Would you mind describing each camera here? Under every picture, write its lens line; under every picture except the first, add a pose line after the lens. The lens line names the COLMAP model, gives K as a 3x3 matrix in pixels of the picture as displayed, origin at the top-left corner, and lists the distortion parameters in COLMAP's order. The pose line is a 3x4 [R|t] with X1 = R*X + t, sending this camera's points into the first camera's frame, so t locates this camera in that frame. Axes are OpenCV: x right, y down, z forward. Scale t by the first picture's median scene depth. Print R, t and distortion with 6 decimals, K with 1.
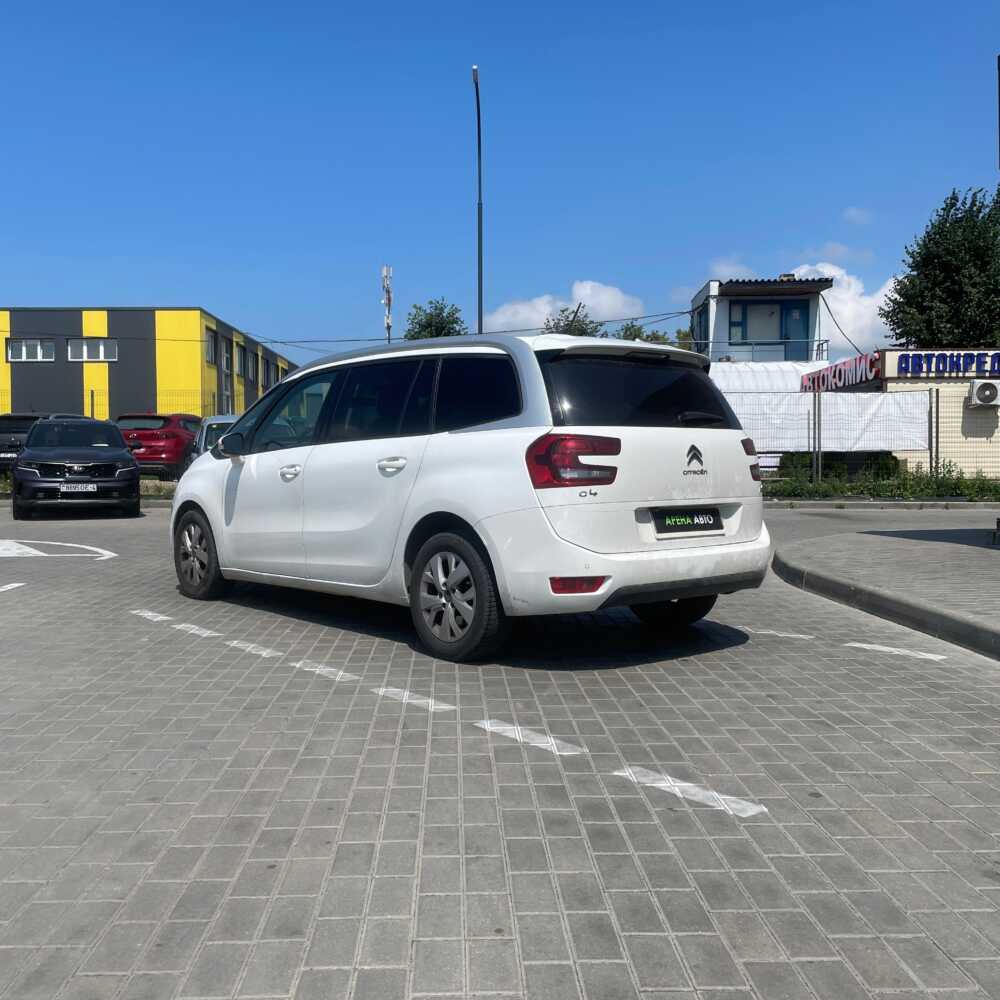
lens RADIAL K [[1016.2, 0, 493.5], [0, 1016.2, 482.3], [0, 0, 1]] dist [0.108694, -0.155552]
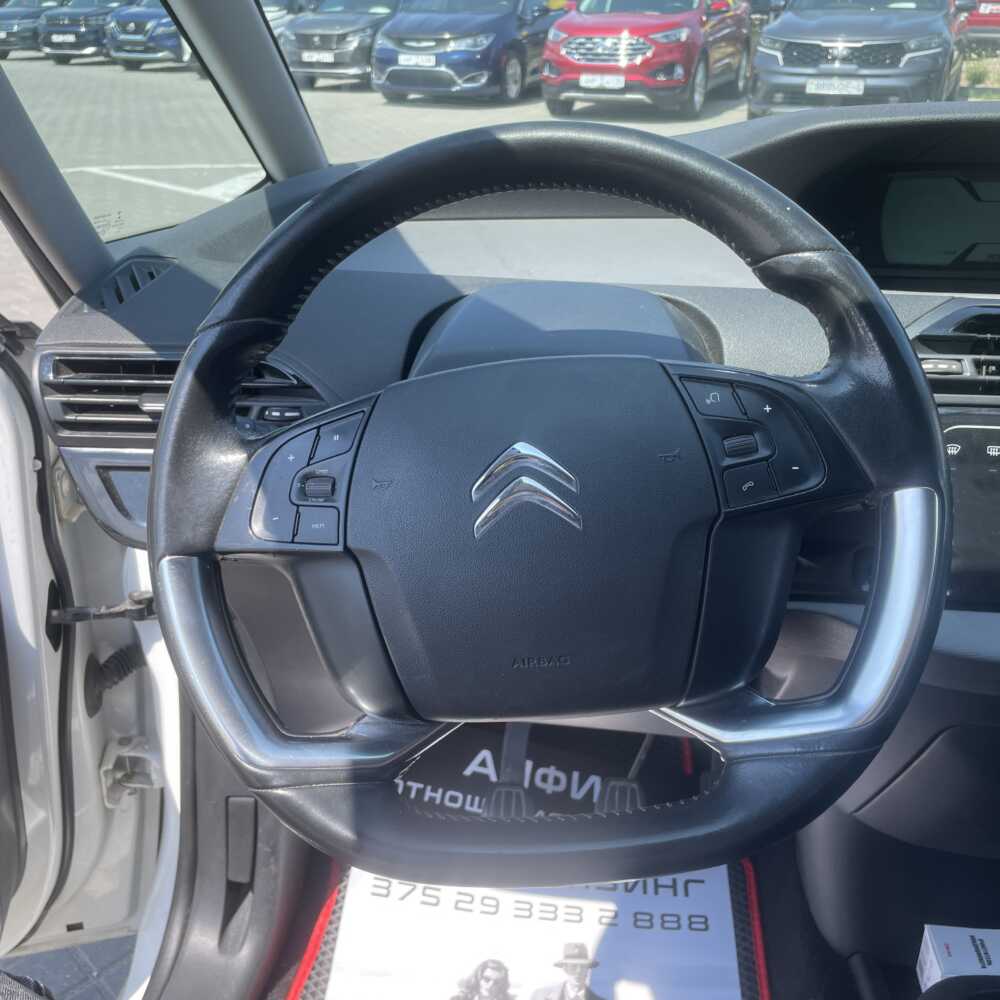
lens RADIAL K [[1025.1, 0, 493.2], [0, 1025.1, 502.2], [0, 0, 1]] dist [0.080134, -0.111445]
pose [[0.674533, 0.316747, -0.666841, -0.047067], [-0.013914, 0.908573, 0.417495, -0.023372], [0.738114, -0.272336, 0.617269, 0.373008]]
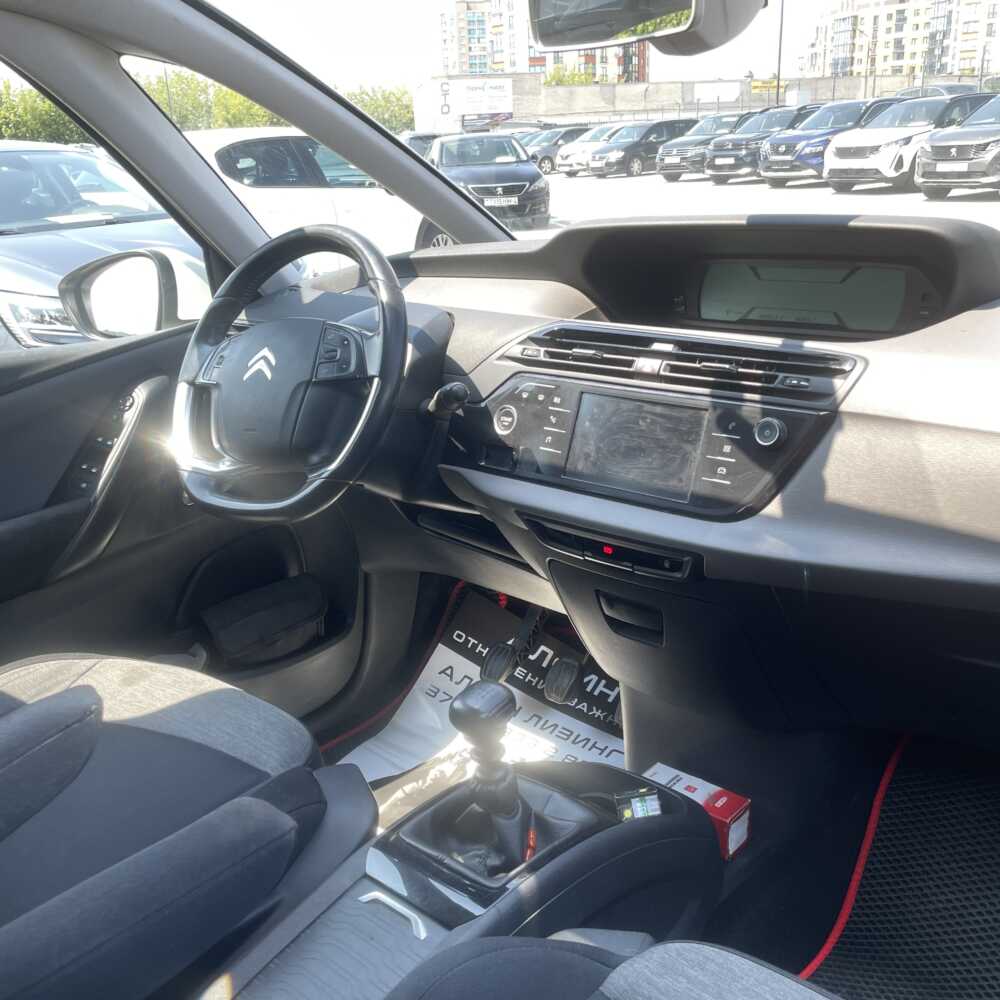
lens RADIAL K [[995.3, 0, 500.0], [0, 995.3, 500.0], [0, 0, 1]] dist [0.099392, -0.029614]
pose [[0.147415, 0.321884, -0.935232, -0.002774], [0.023763, 0.944137, 0.328695, -0.025135], [0.988789, -0.070678, 0.131531, 0.394187]]
